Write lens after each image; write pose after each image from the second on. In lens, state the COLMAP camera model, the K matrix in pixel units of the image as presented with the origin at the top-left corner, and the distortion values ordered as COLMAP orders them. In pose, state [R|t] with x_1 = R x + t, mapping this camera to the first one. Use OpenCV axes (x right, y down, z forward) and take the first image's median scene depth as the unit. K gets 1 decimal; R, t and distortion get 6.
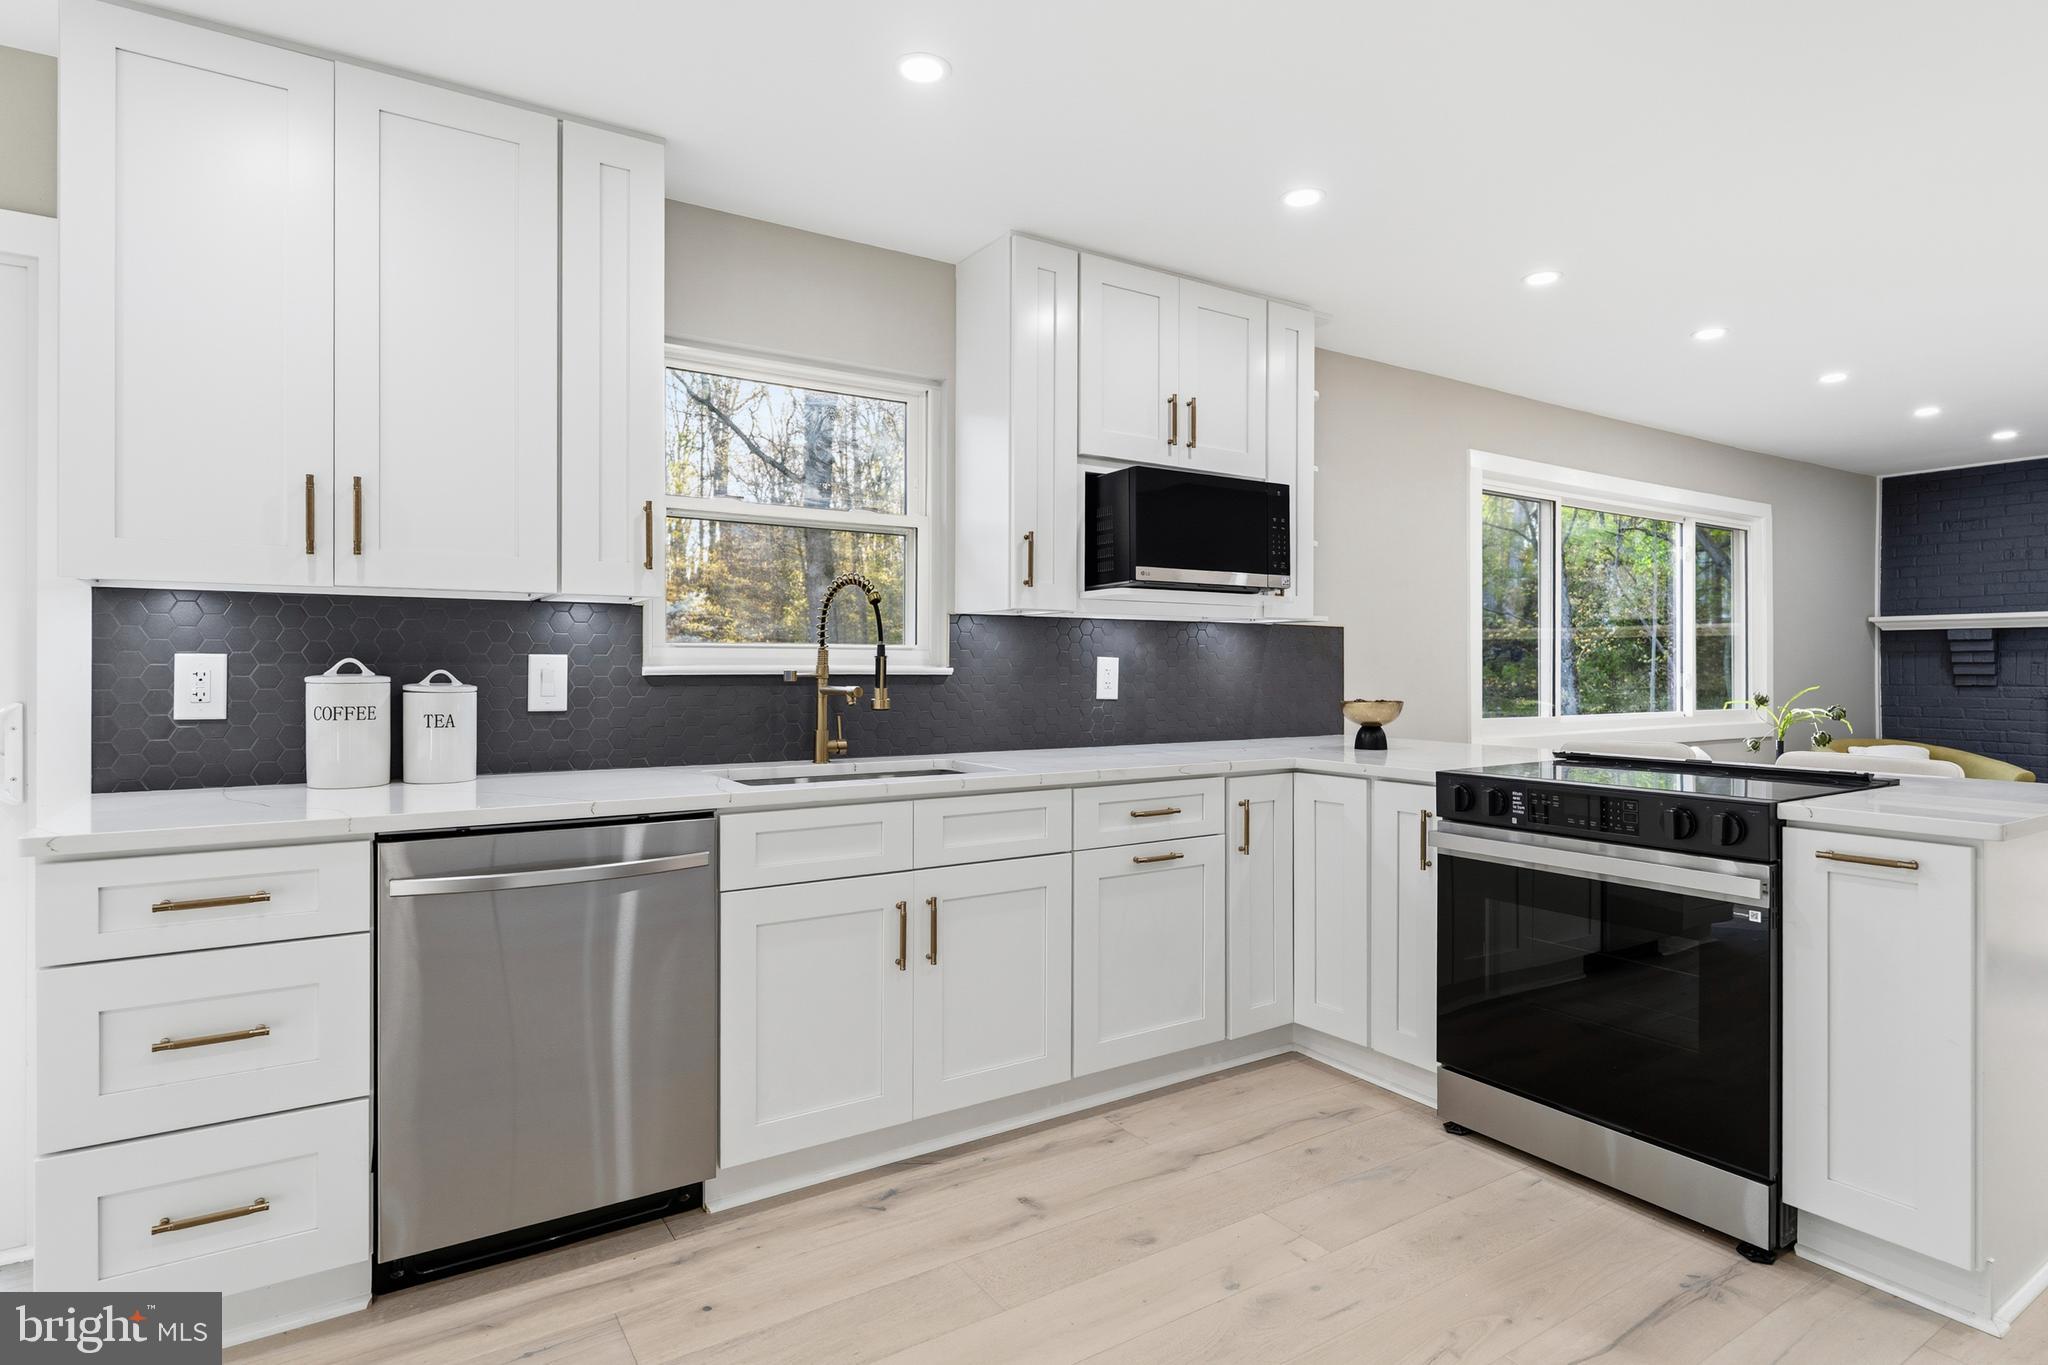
lens RADIAL K [[1059.5, 0, 1030.4], [0, 1059.5, 667.2], [0, 0, 1]] dist [0.006208, -0.003748]
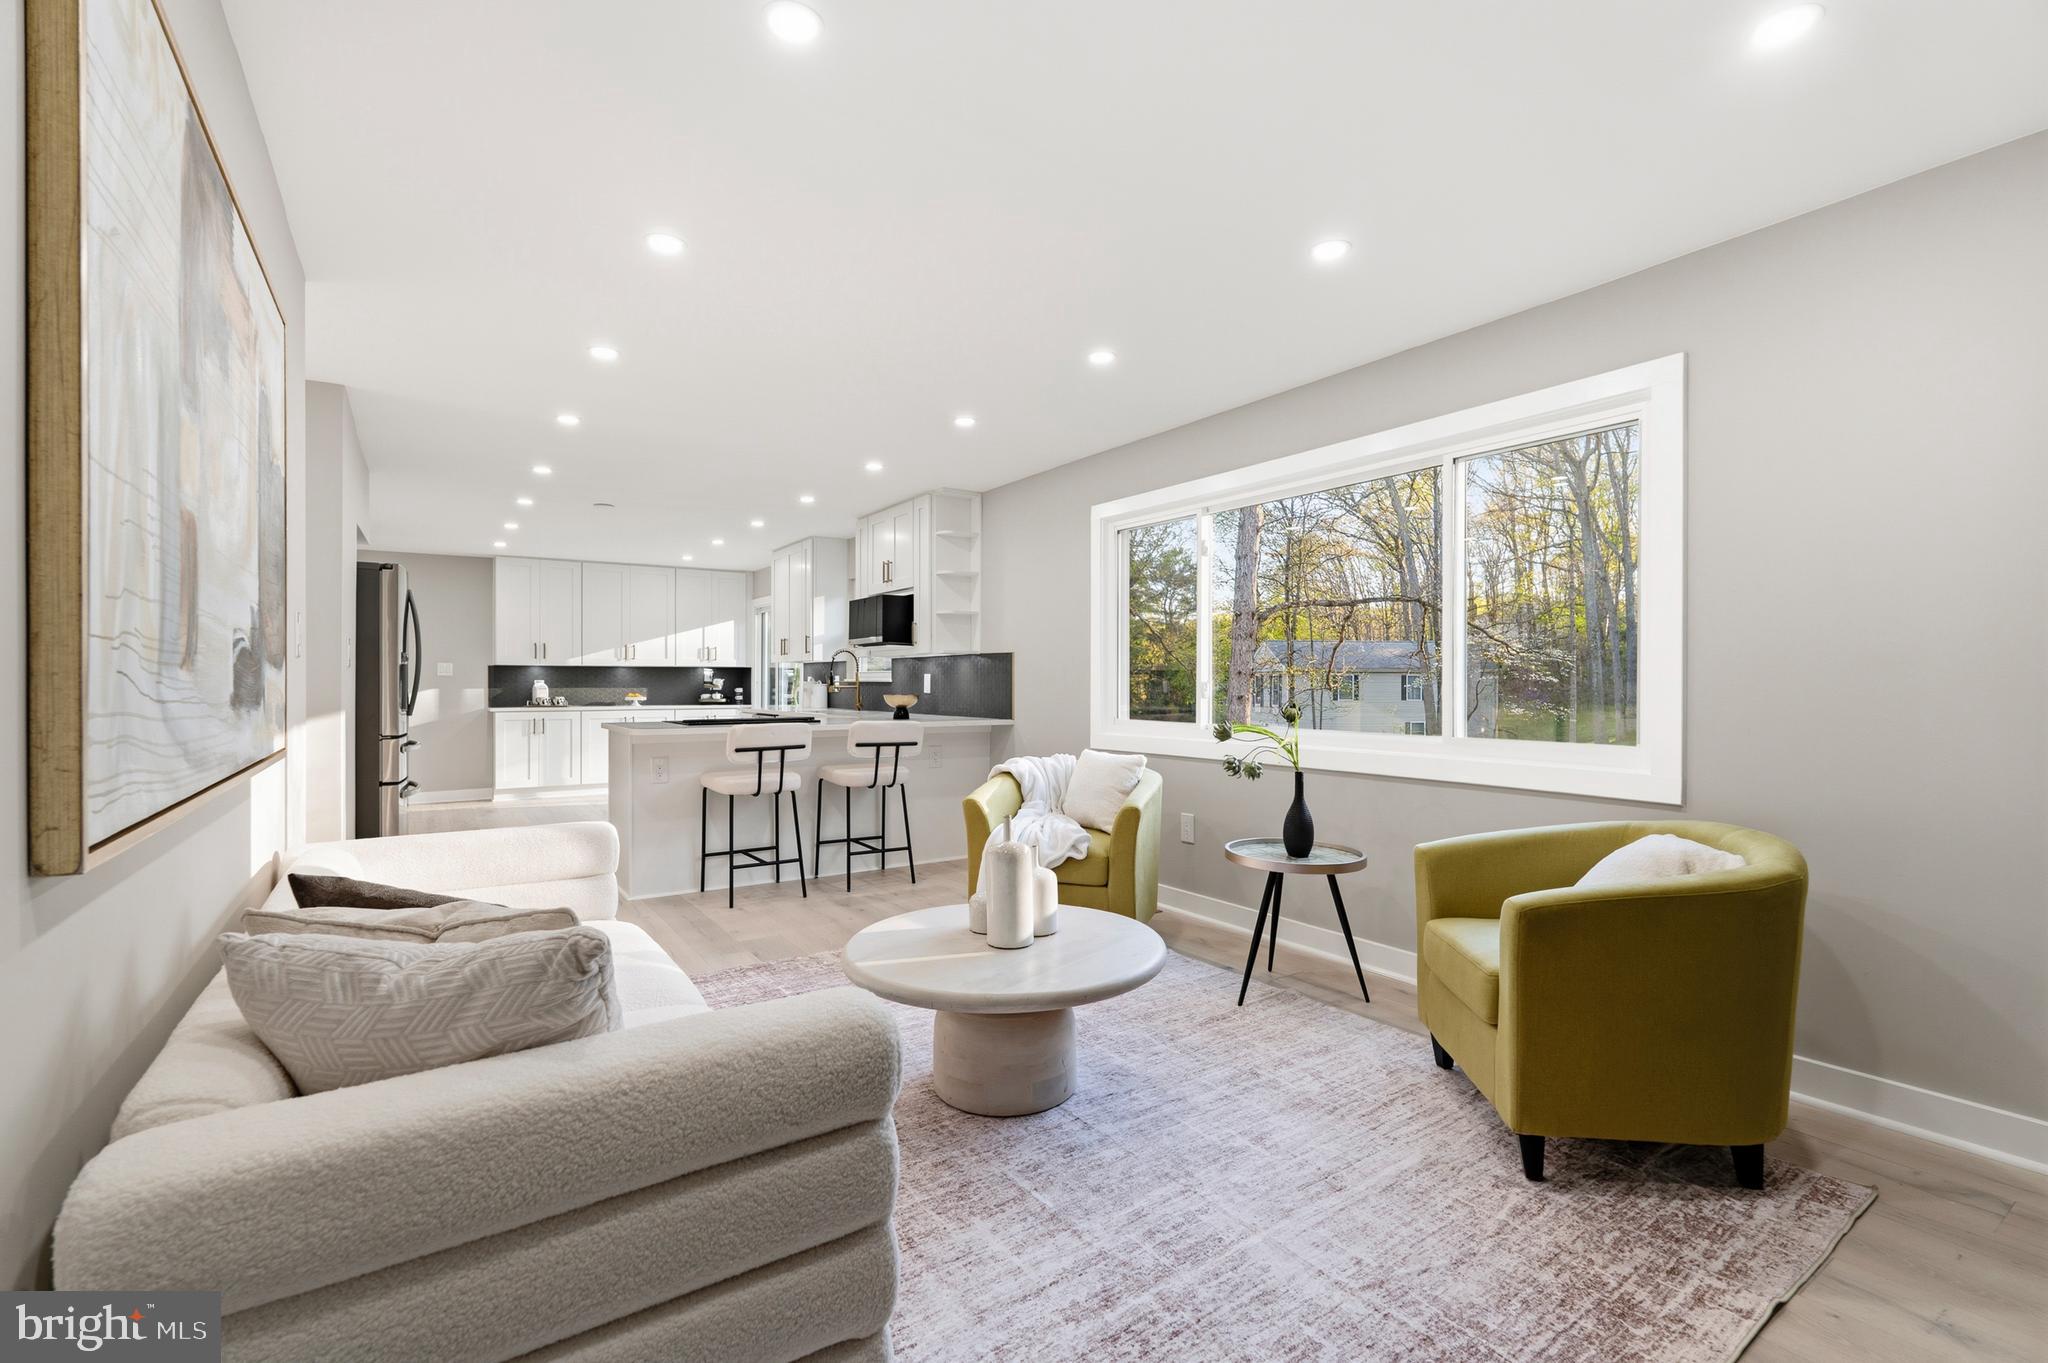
lens RADIAL K [[909.9, 0, 1027.7], [0, 909.9, 698.2], [0, 0, 1]] dist [-0.001852, 0.000317]
pose [[0.017448, 0.013669, -0.999754, 2.373667], [-0.005744, 0.999891, 0.013571, 0.016061], [0.999831, 0.005506, 0.017525, 1.424373]]
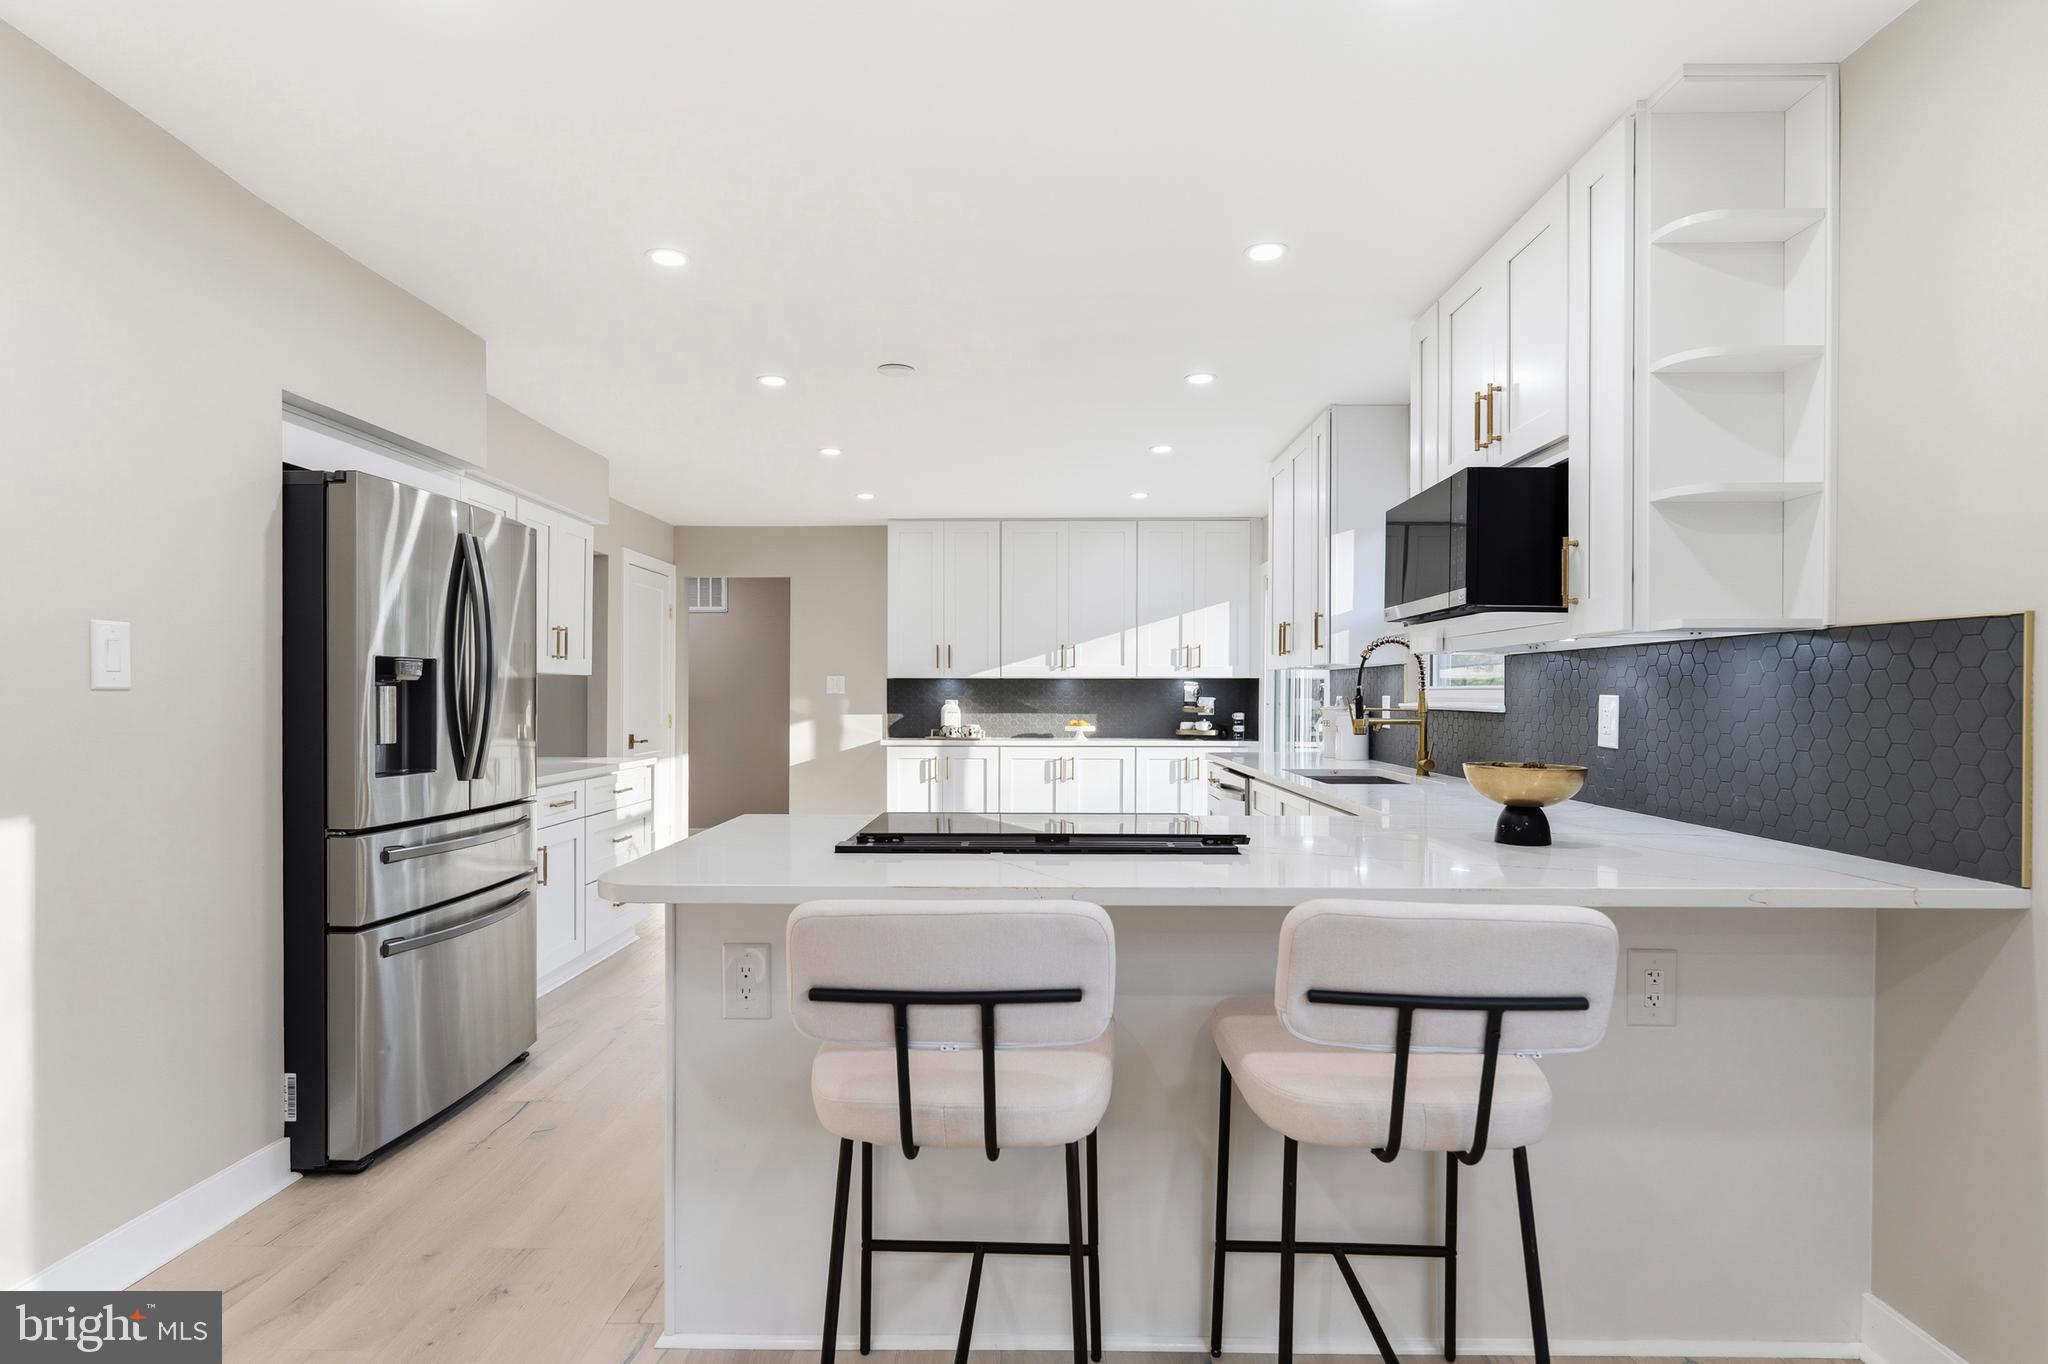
lens RADIAL K [[1038.1, 0, 1022.7], [0, 1038.1, 690.1], [0, 0, 1]] dist [0.009513, 0.001628]
pose [[-0.551660, -0.008269, -0.834028, 1.161219], [-0.008720, 0.999953, -0.004147, -0.007976], [0.834024, 0.004985, -0.551706, 1.289942]]
